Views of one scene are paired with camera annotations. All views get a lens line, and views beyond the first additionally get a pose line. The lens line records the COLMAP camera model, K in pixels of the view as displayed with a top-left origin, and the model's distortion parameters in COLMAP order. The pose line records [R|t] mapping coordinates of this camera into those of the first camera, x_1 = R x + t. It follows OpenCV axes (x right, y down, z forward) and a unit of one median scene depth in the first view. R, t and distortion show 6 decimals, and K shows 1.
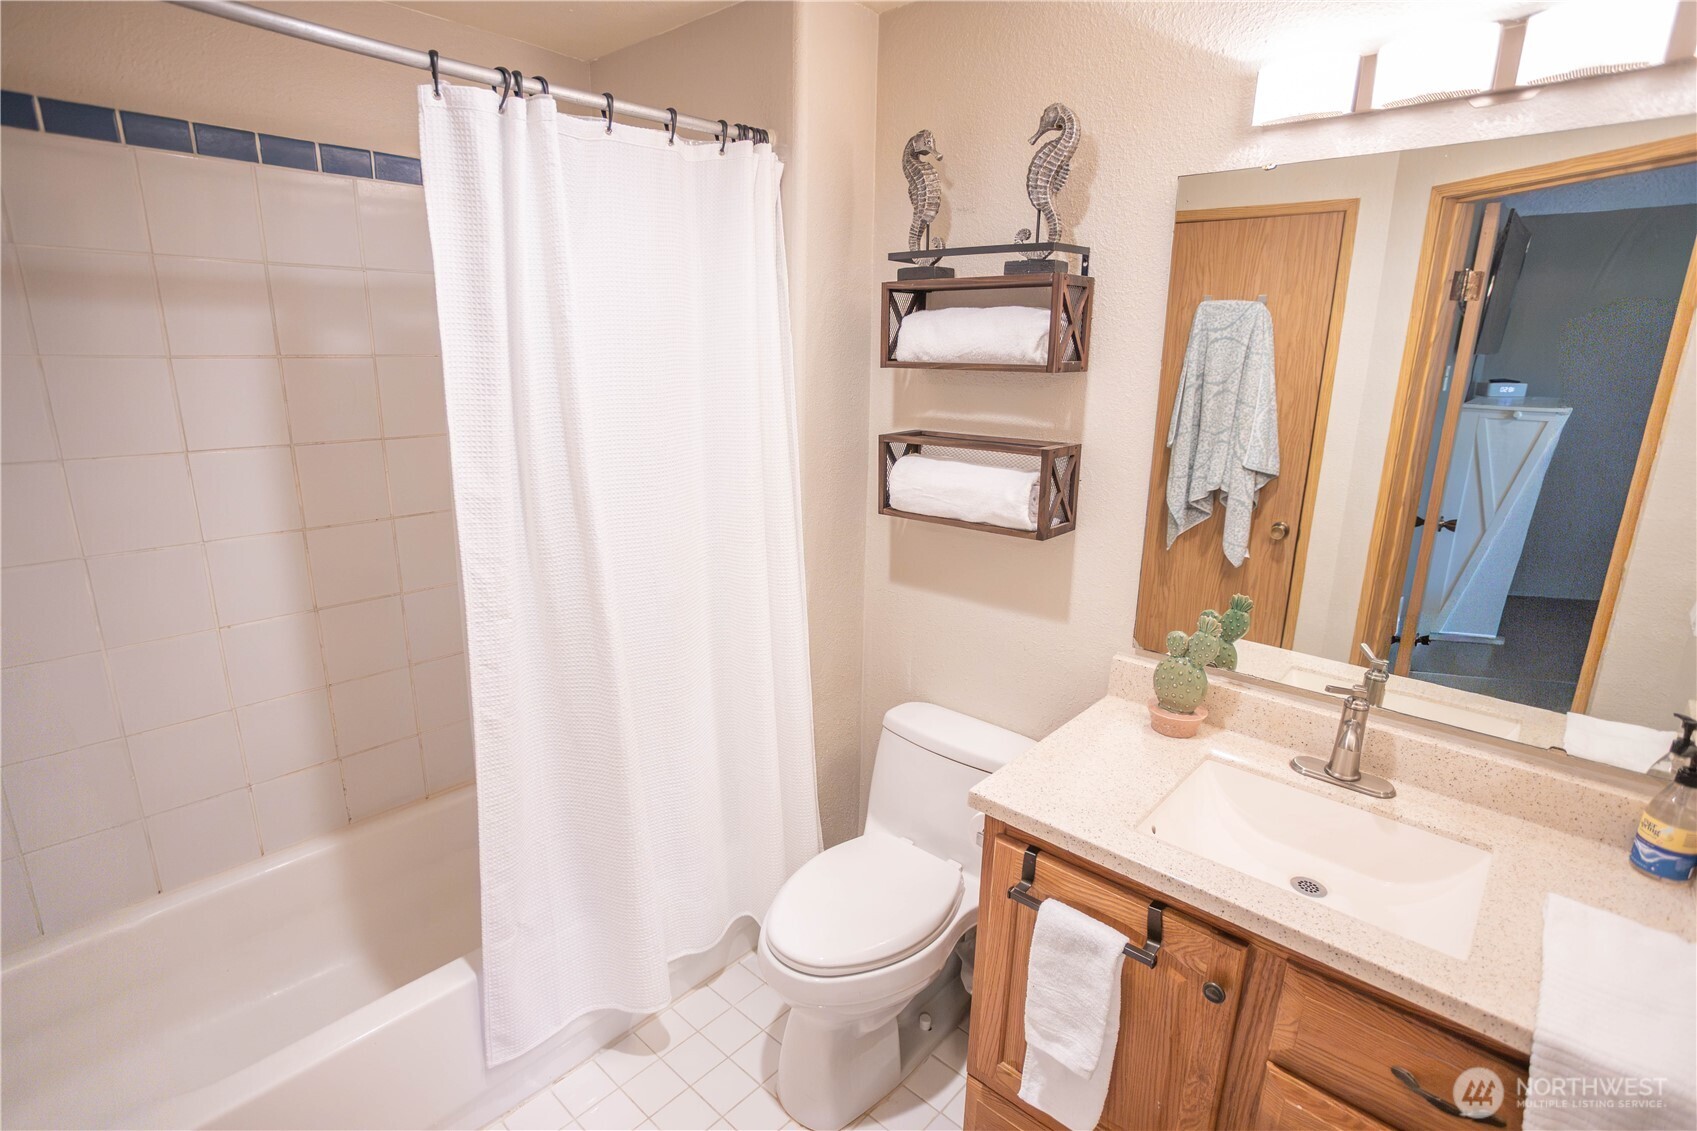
lens RADIAL K [[821.0, 0, 848.5], [0, 821.0, 565.5], [0, 0, 1]] dist [-0.057109, 0.026824]
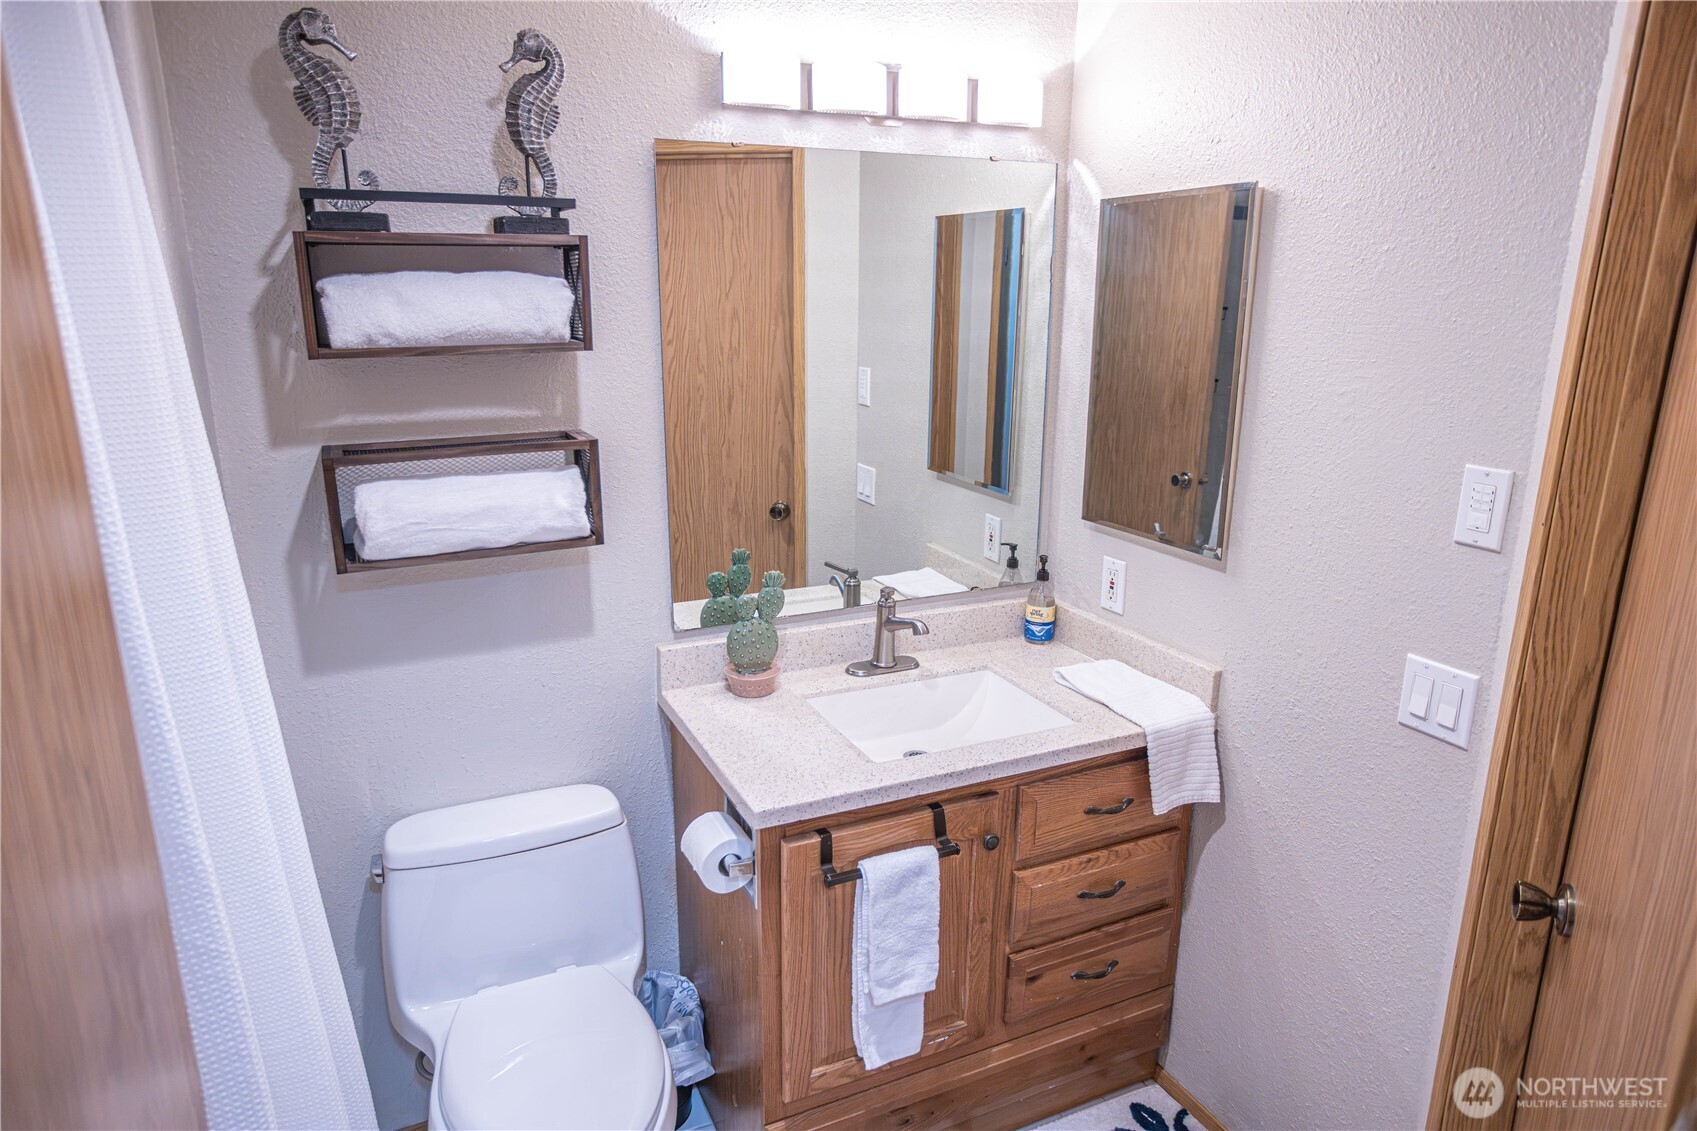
lens RADIAL K [[981.0, 0, 848.5], [0, 981.0, 565.5], [0, 0, 1]] dist [-0.029006, 0.000068]
pose [[0.410162, -0.249066, 0.877344, -0.602399], [0.242753, 0.957099, 0.158219, -0.116019], [-0.879112, 0.148083, 0.453027, 0.324894]]
